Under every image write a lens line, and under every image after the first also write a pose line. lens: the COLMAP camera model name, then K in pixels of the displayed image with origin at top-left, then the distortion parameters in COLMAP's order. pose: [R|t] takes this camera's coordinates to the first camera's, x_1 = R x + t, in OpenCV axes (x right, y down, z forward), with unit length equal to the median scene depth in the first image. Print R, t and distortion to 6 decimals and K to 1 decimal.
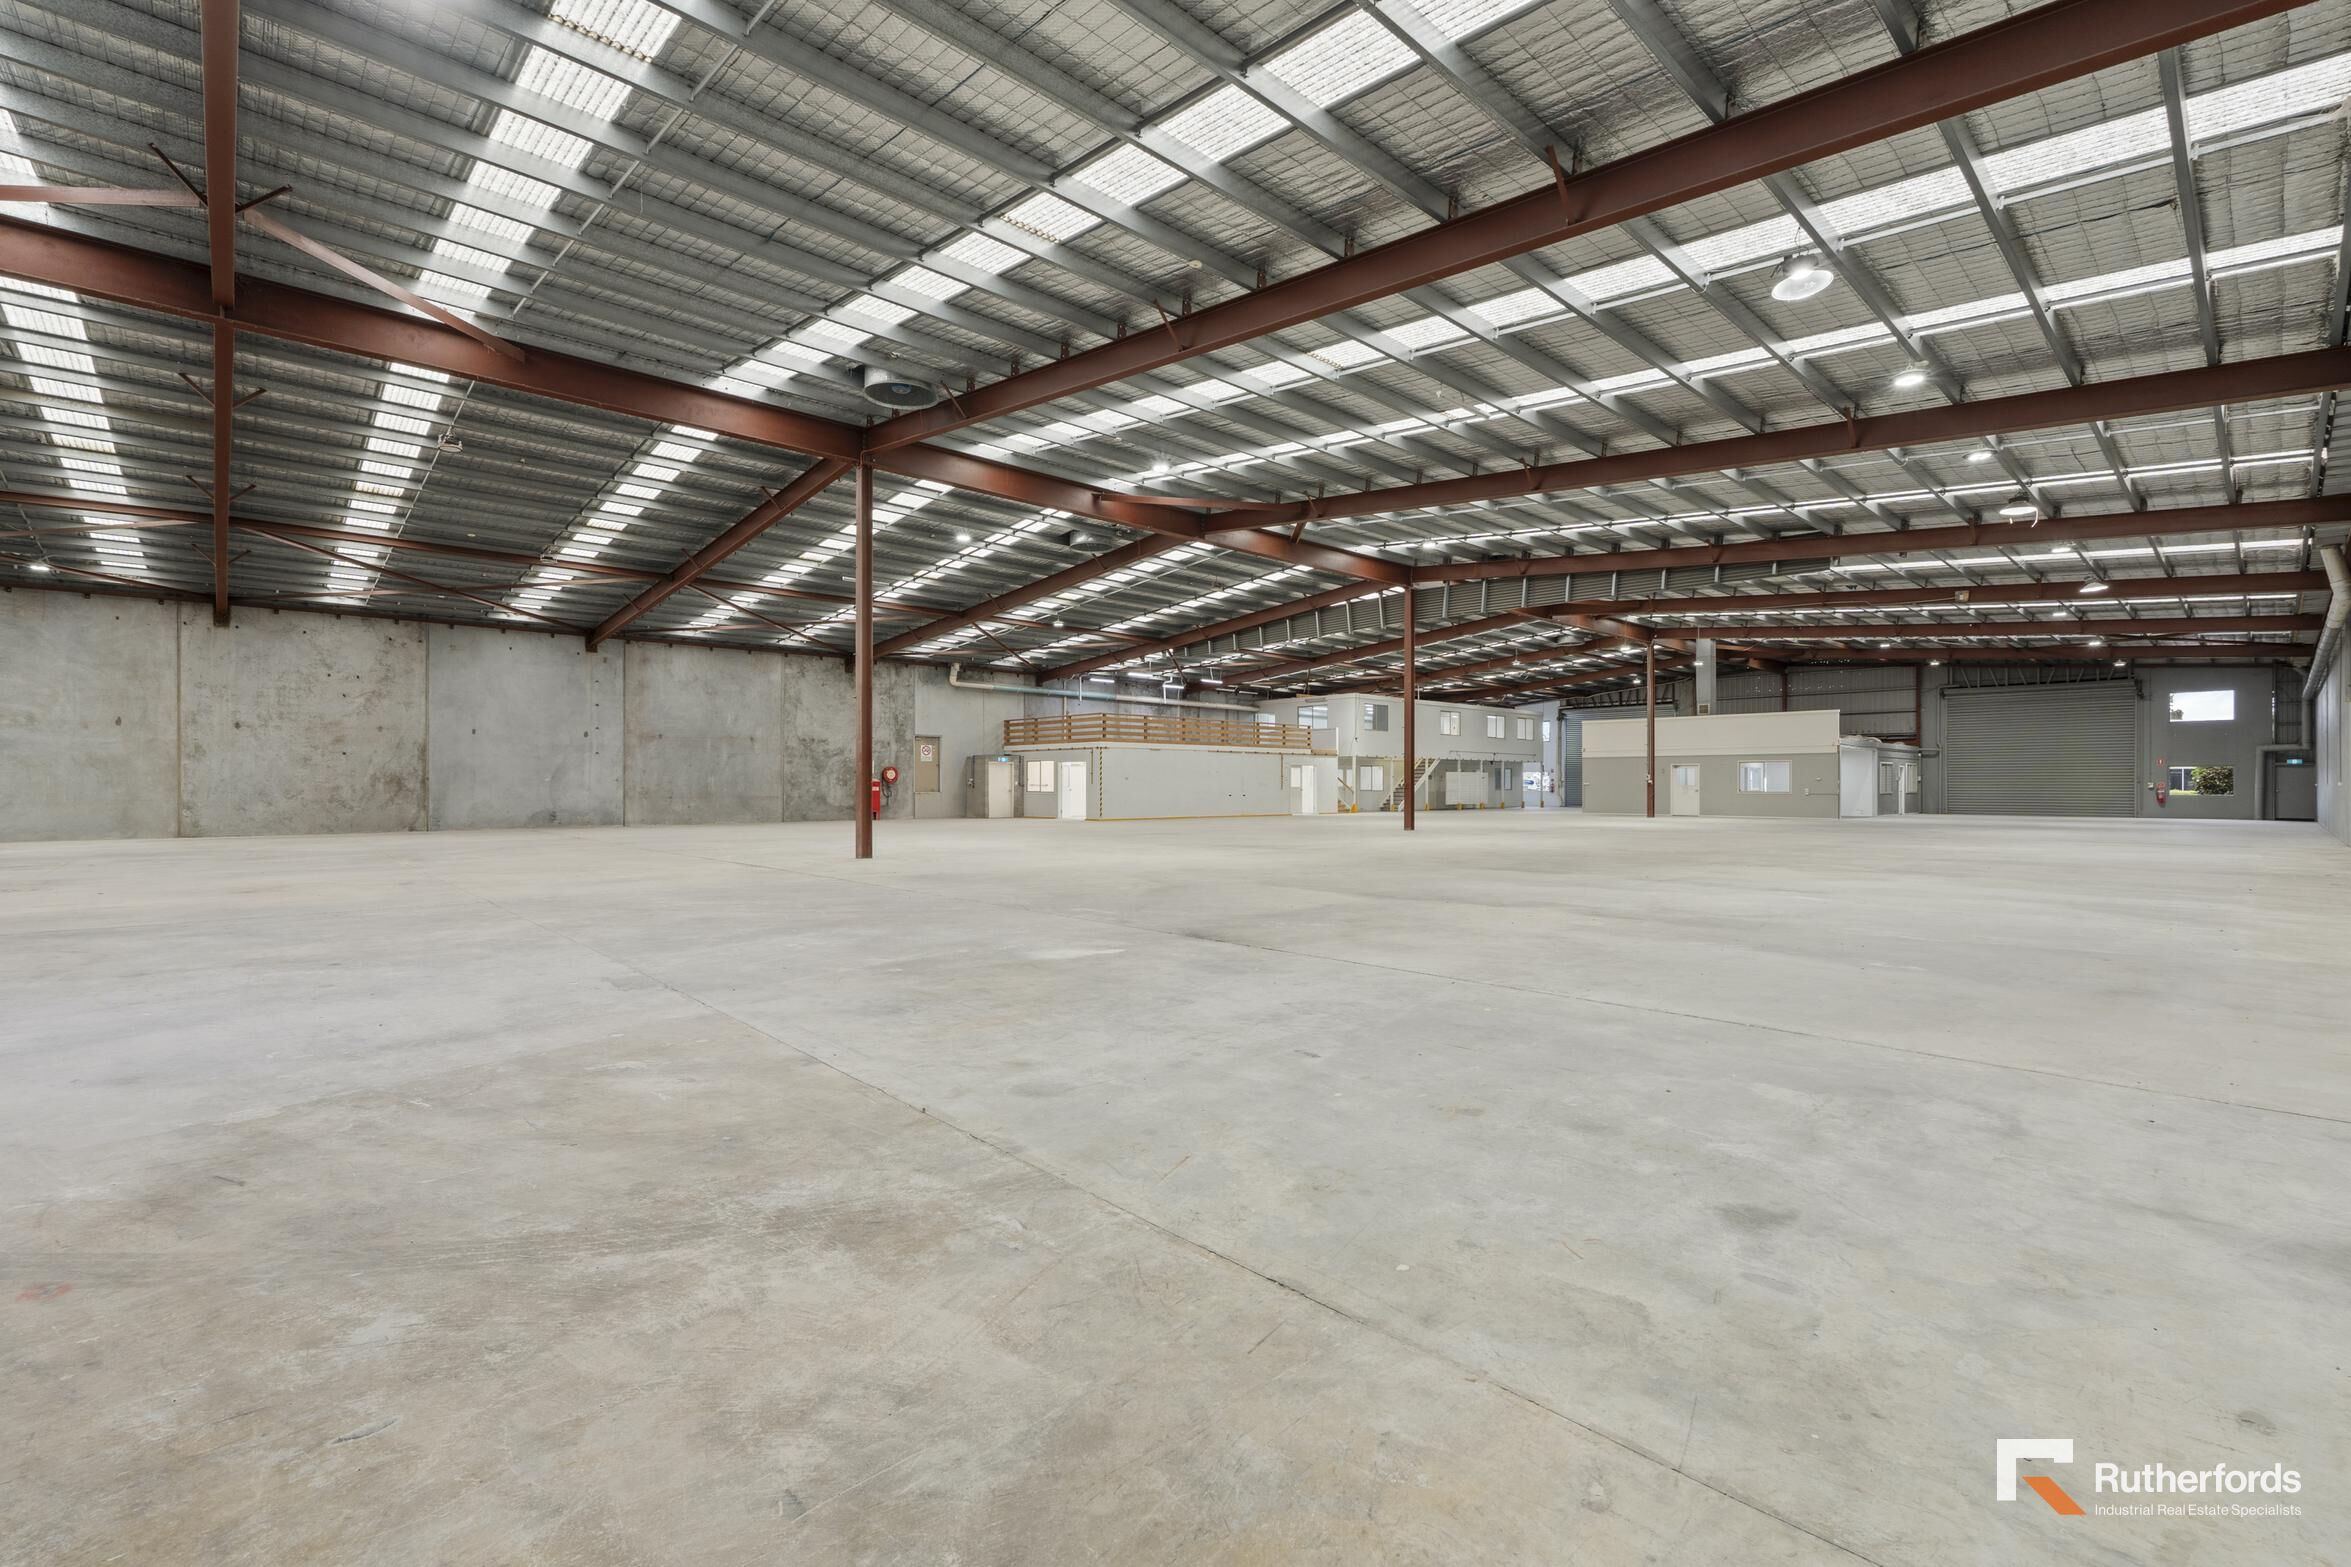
lens RADIAL K [[1019.0, 0, 1181.2], [0, 1019.0, 785.7], [0, 0, 1]] dist [-0.005435, 0.000360]
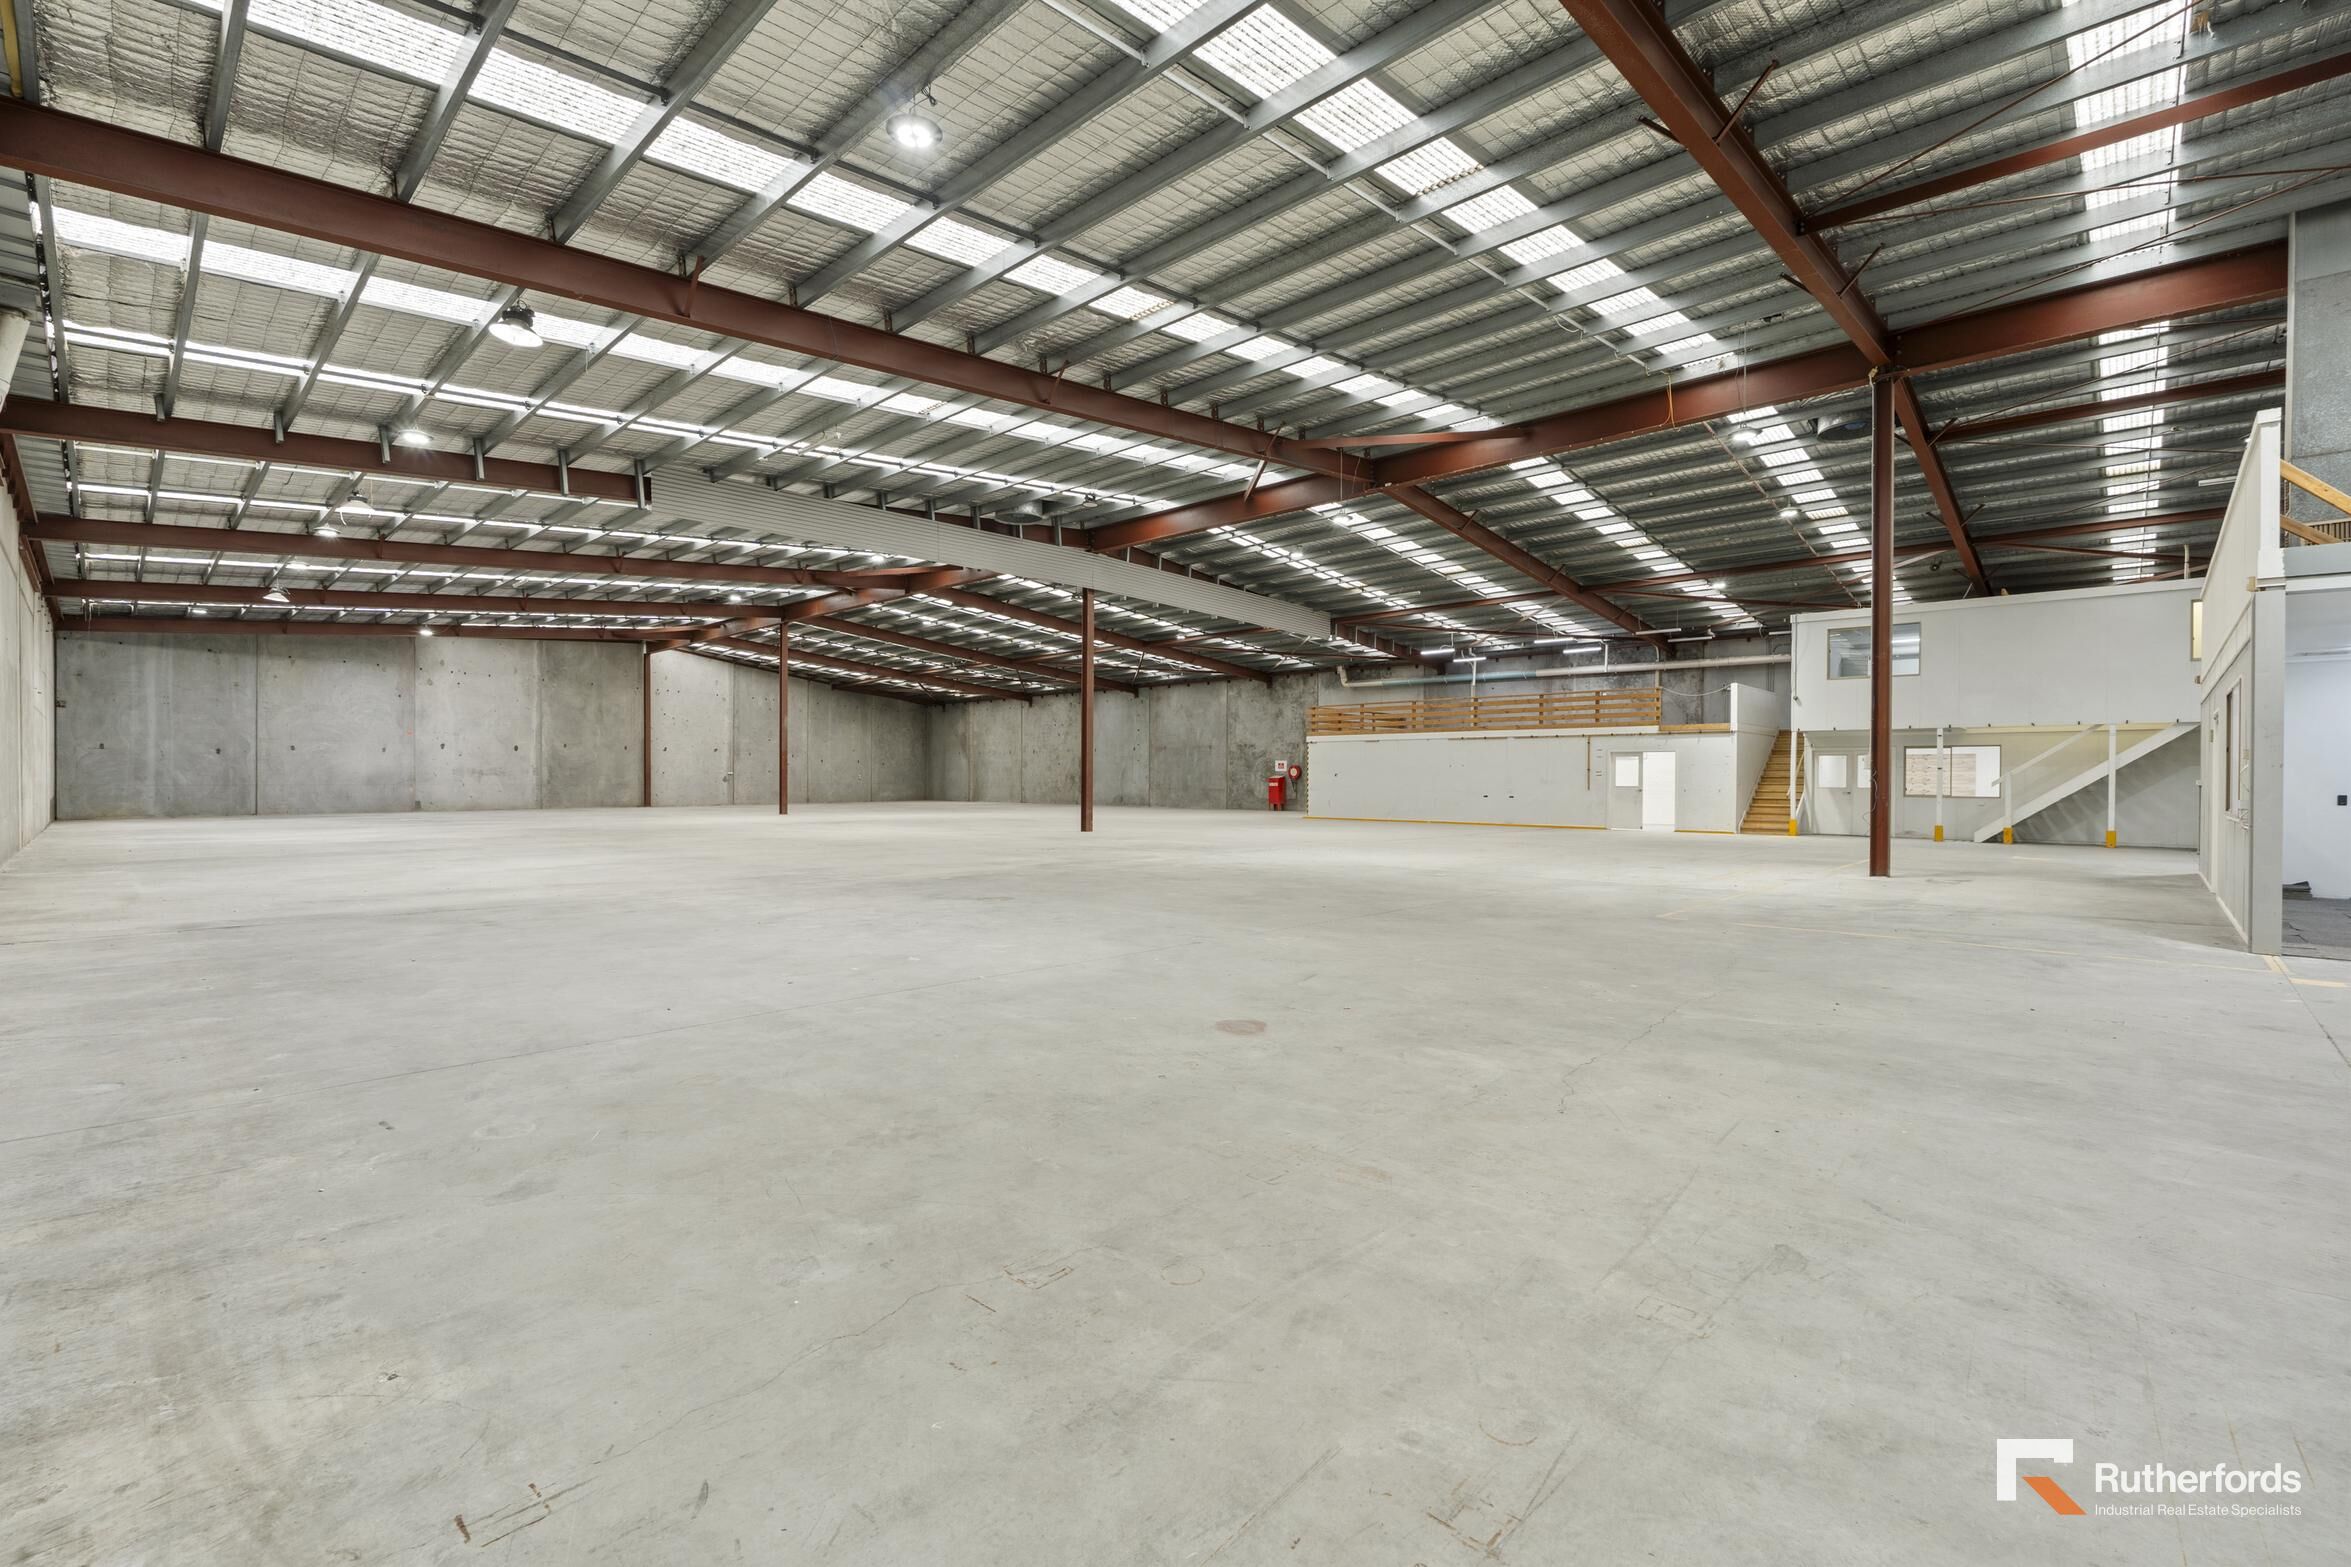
lens RADIAL K [[1019.0, 0, 1181.2], [0, 1019.0, 785.7], [0, 0, 1]] dist [-0.005435, 0.000360]
pose [[0.073654, 0.005669, -0.997268, 0.807609], [-0.007340, 0.999960, 0.005142, -0.000514], [0.997257, 0.006941, 0.073693, 0.739585]]
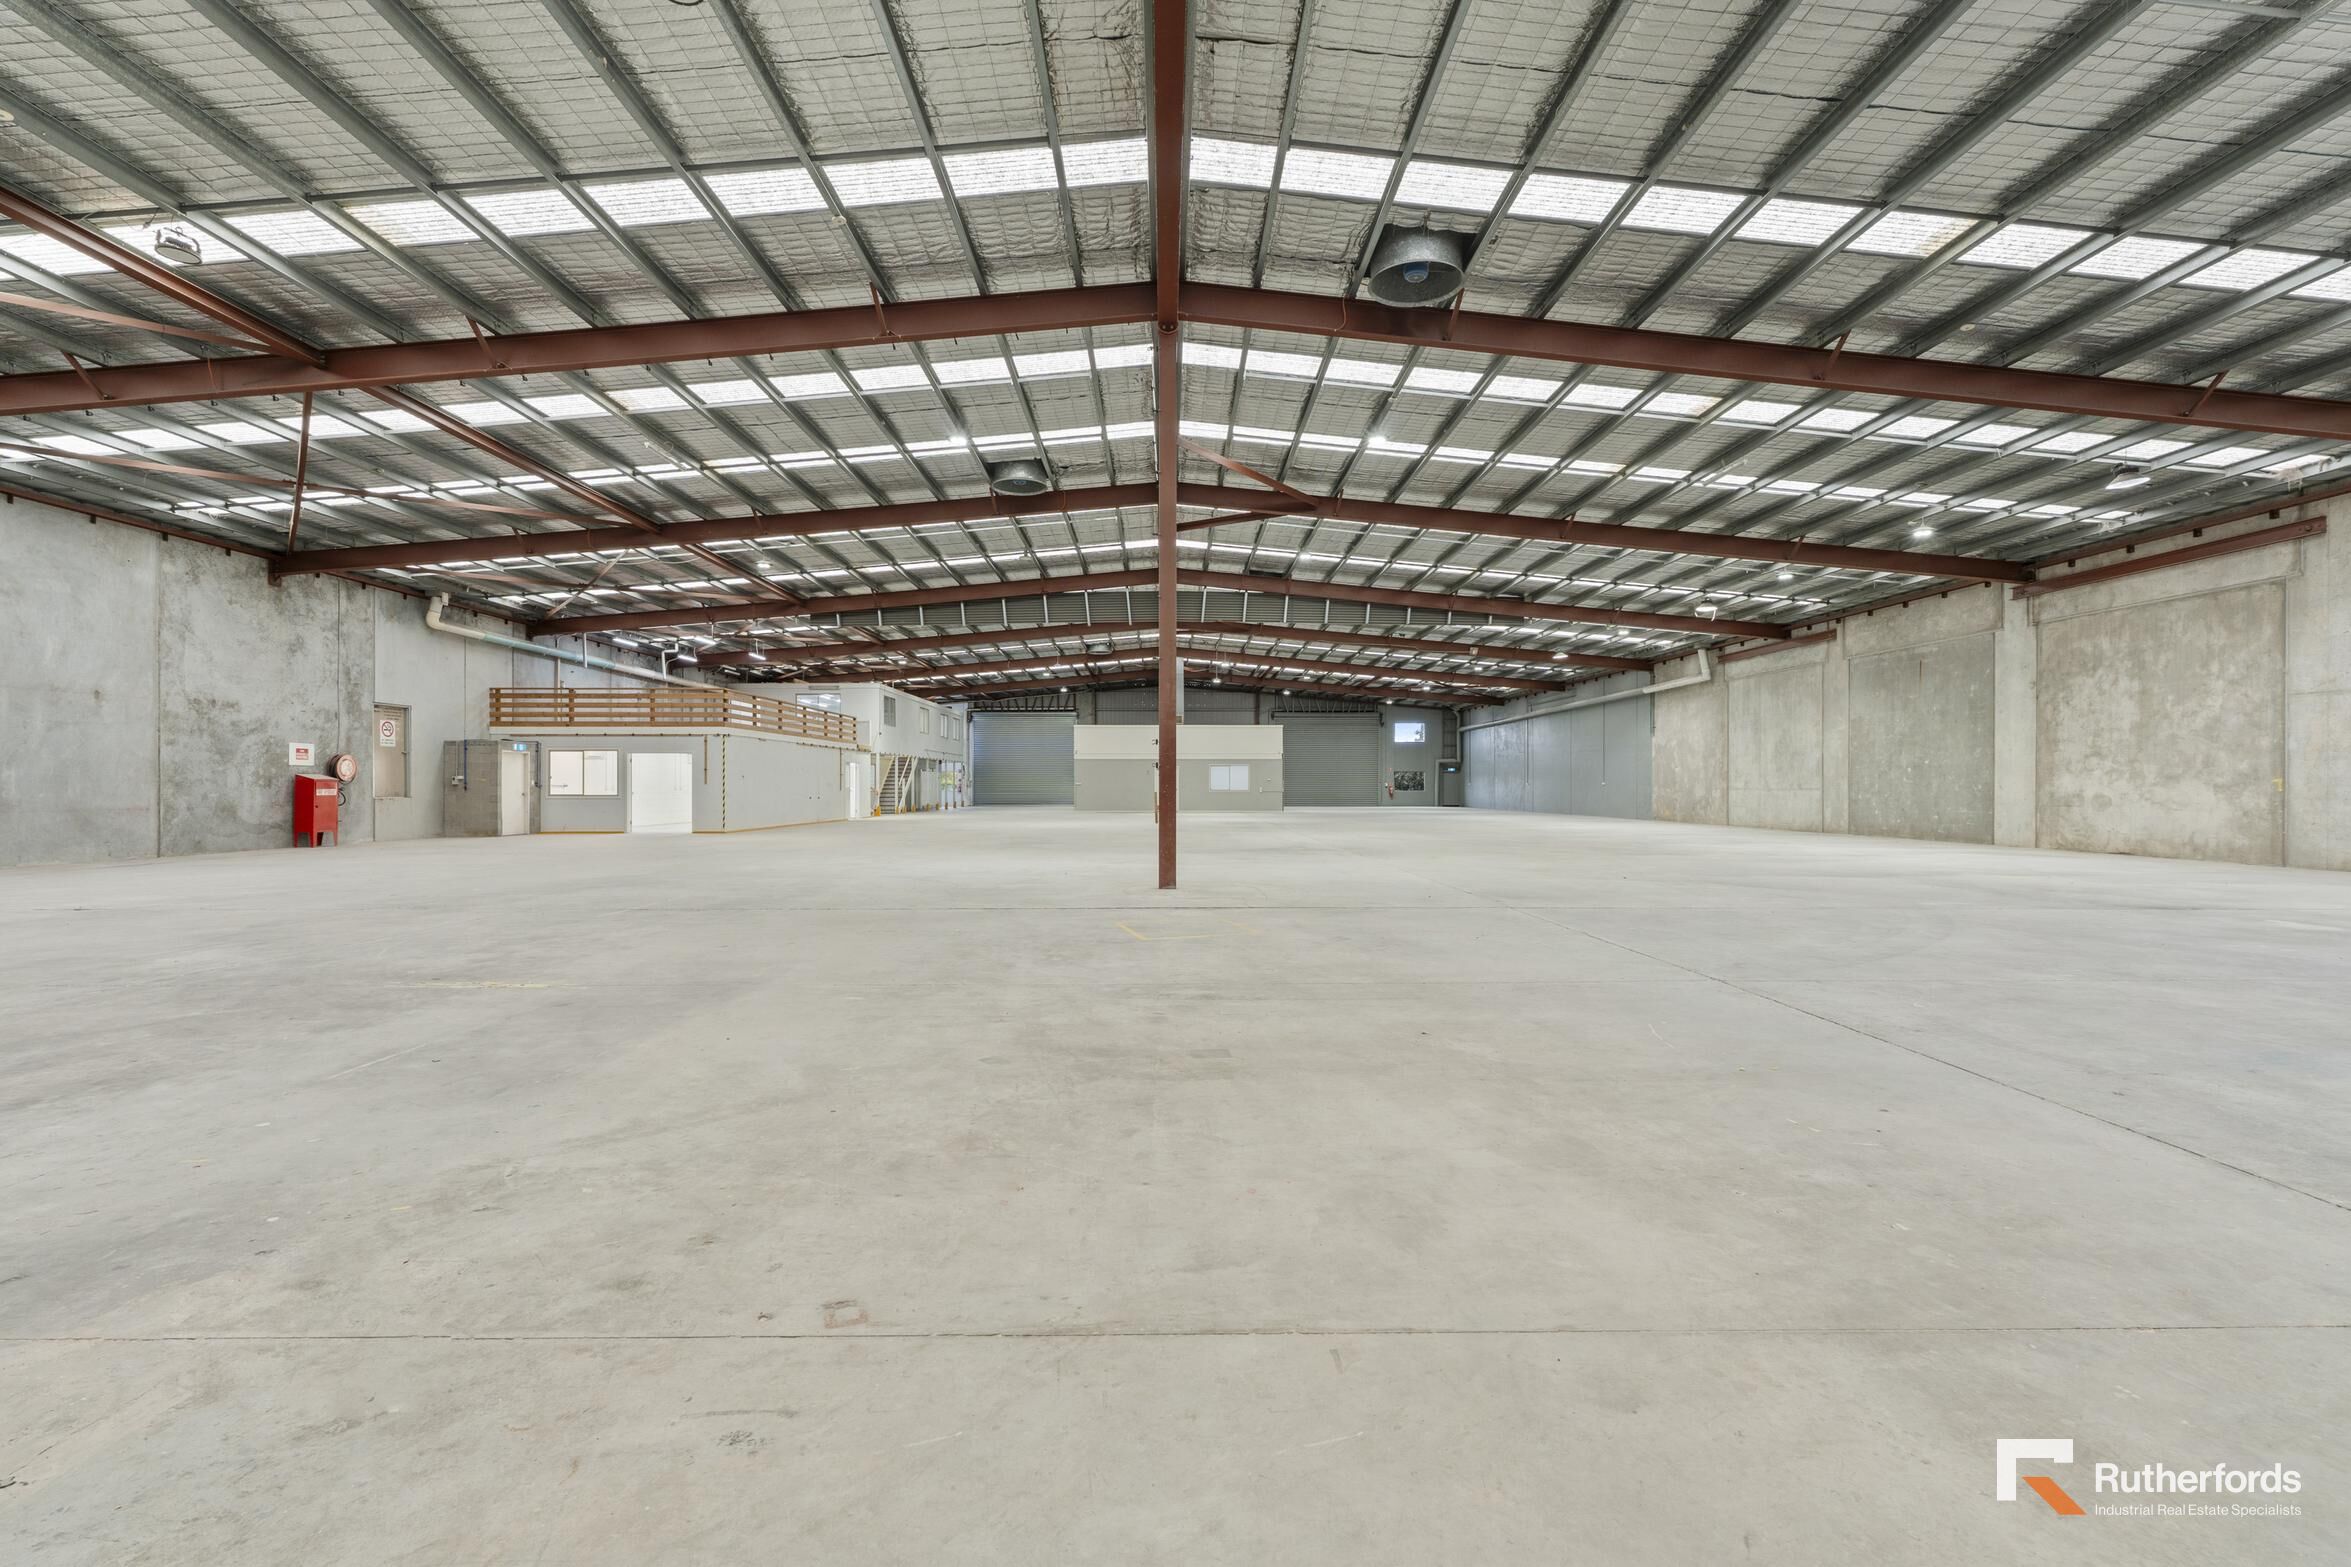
lens RADIAL K [[1019.0, 0, 1181.2], [0, 1019.0, 785.7], [0, 0, 1]] dist [-0.005435, 0.000360]
pose [[0.668541, -0.001919, 0.743673, -0.374531], [0.002733, 0.999996, 0.000124, 0.000519], [-0.743671, 0.001950, 0.668543, 0.232683]]
